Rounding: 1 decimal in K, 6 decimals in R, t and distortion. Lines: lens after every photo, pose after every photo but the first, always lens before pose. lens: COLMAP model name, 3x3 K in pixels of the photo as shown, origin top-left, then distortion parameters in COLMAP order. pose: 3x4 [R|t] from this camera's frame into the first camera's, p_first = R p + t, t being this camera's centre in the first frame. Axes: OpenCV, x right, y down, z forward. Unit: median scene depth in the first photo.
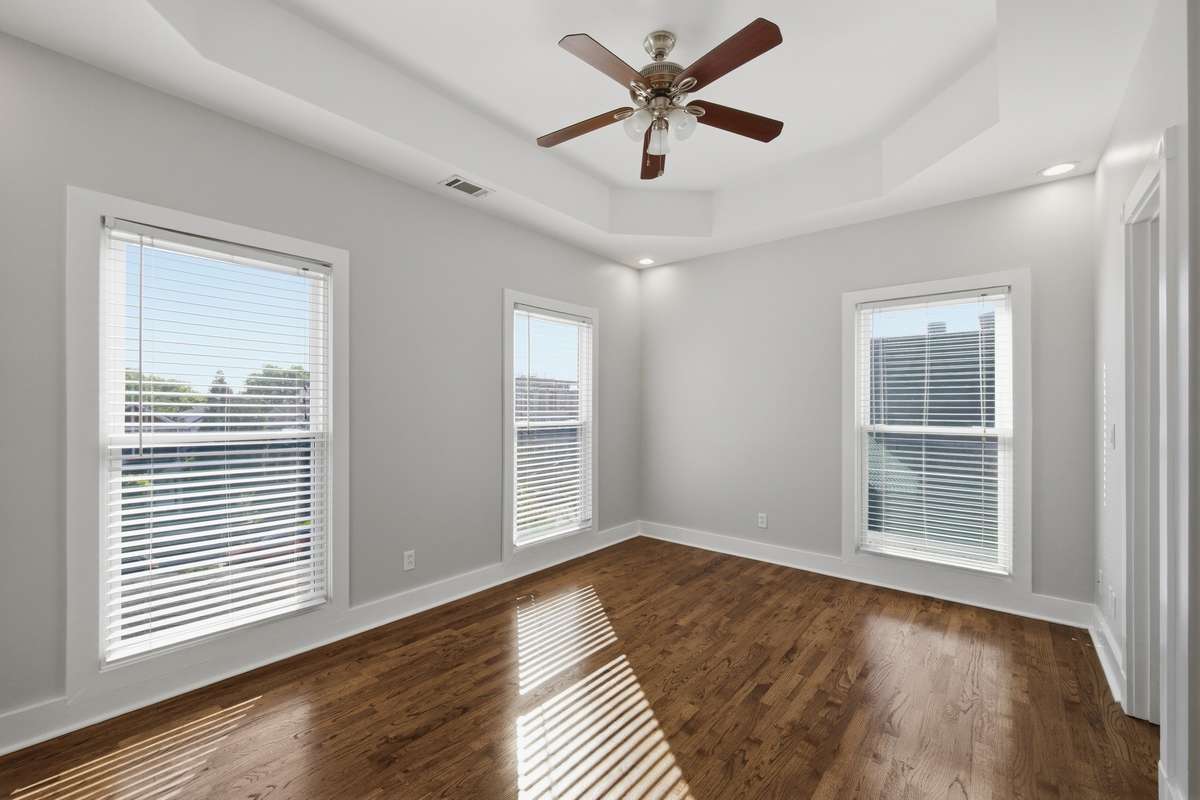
lens RADIAL K [[479.4, 0, 609.4], [0, 479.4, 399.7], [0, 0, 1]] dist [-0.000407, -0.000278]
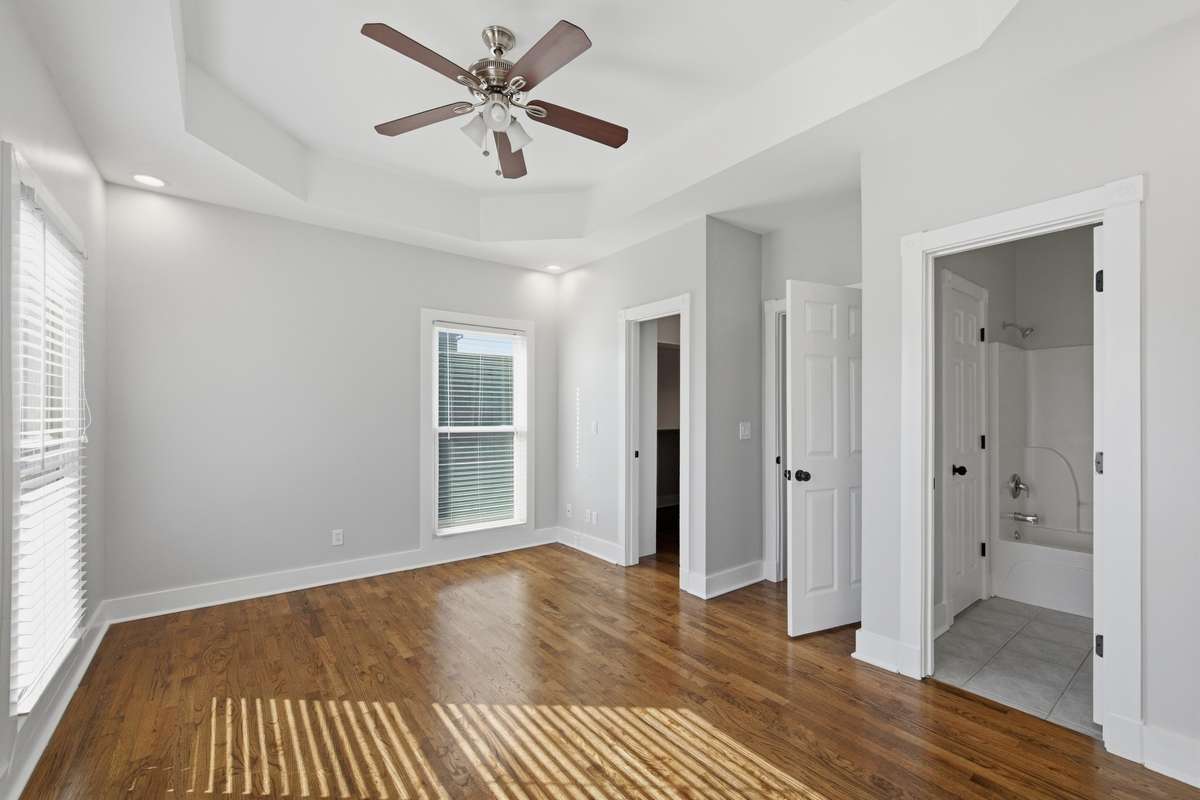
lens RADIAL K [[489.8, 0, 599.8], [0, 489.8, 413.4], [0, 0, 1]] dist [0.000564, -0.000023]
pose [[0.224025, 0.001148, 0.974583, -0.534760], [-0.017167, 0.999849, 0.002768, 0.018811], [-0.974432, -0.017351, 0.224011, 0.398329]]
